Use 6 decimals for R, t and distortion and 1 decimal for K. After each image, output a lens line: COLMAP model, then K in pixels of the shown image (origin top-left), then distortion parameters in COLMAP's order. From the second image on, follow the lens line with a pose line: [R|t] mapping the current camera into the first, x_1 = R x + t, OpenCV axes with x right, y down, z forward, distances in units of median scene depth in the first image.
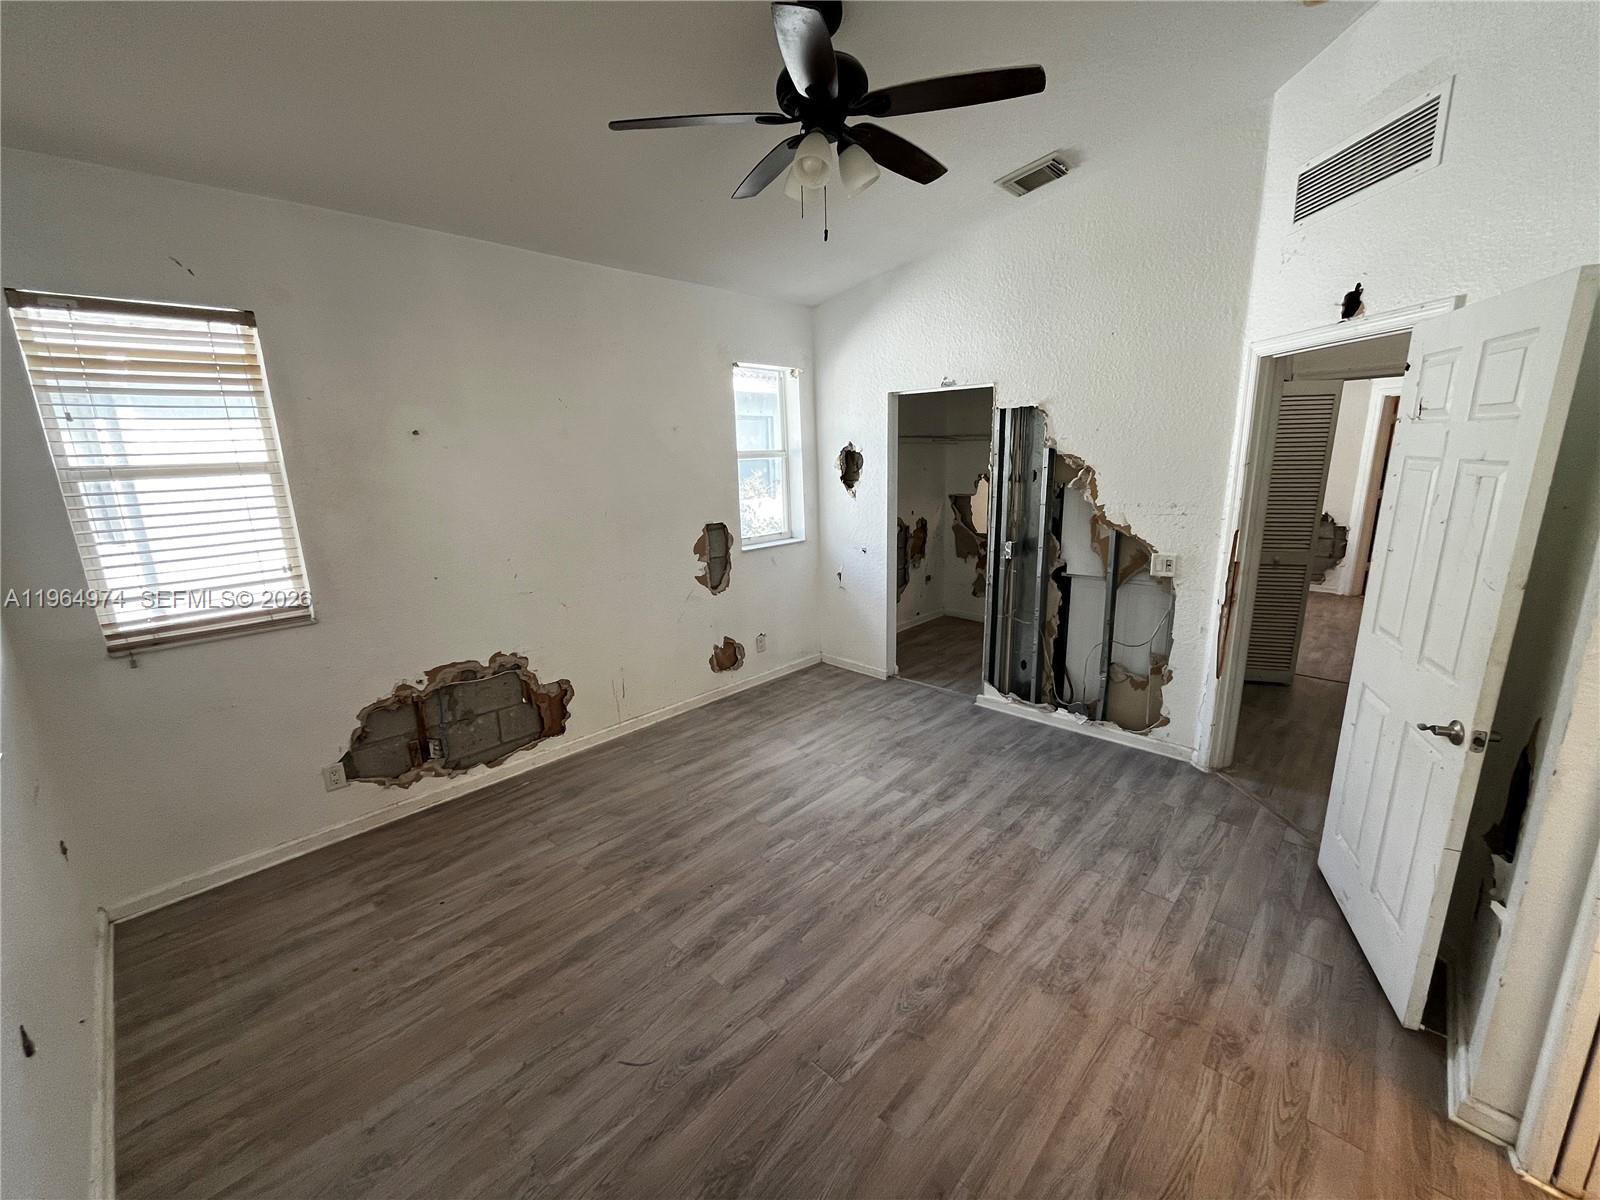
lens RADIAL K [[642.6, 0, 801.9], [0, 642.6, 599.5], [0, 0, 1]] dist [-0.001763, -0.000497]
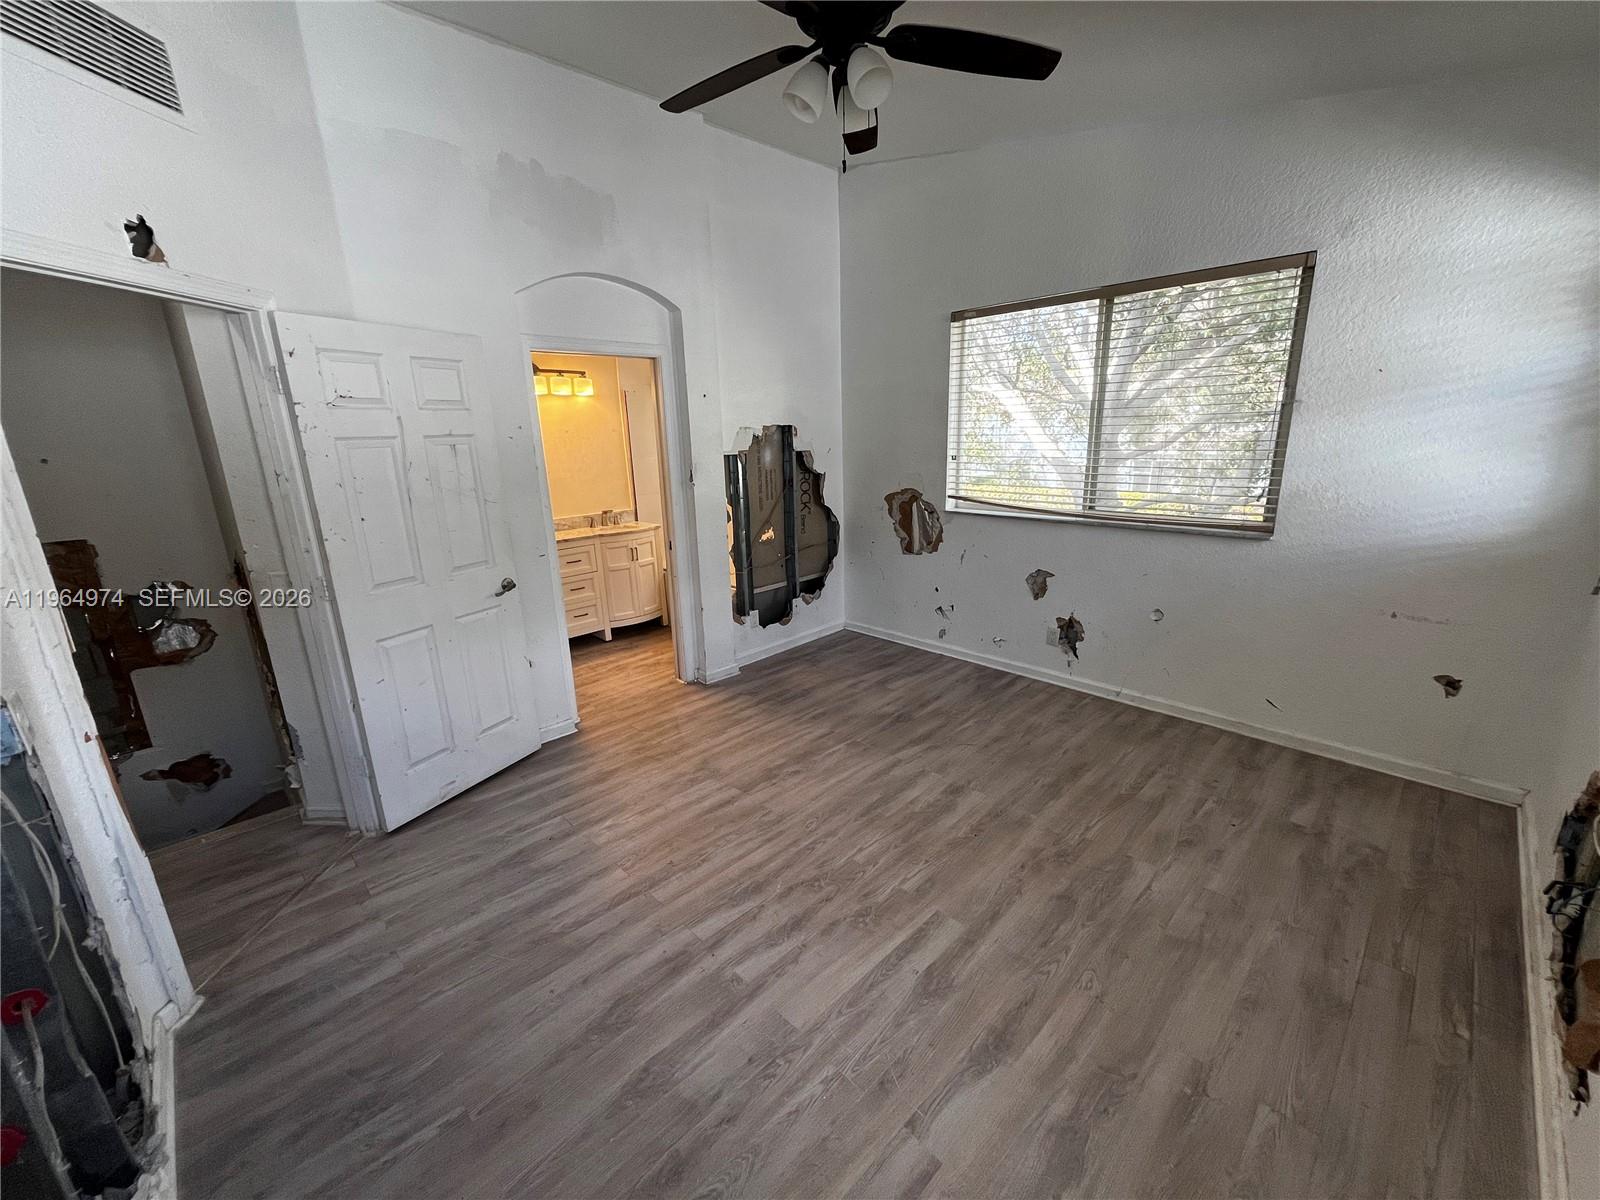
lens RADIAL K [[642.6, 0, 801.9], [0, 642.6, 599.5], [0, 0, 1]] dist [-0.001763, -0.000497]
pose [[-0.997376, 0.040539, 0.059981, 0.057202], [0.064074, 0.879970, 0.470687, -0.378580], [-0.033701, 0.473296, -0.880259, 1.758316]]
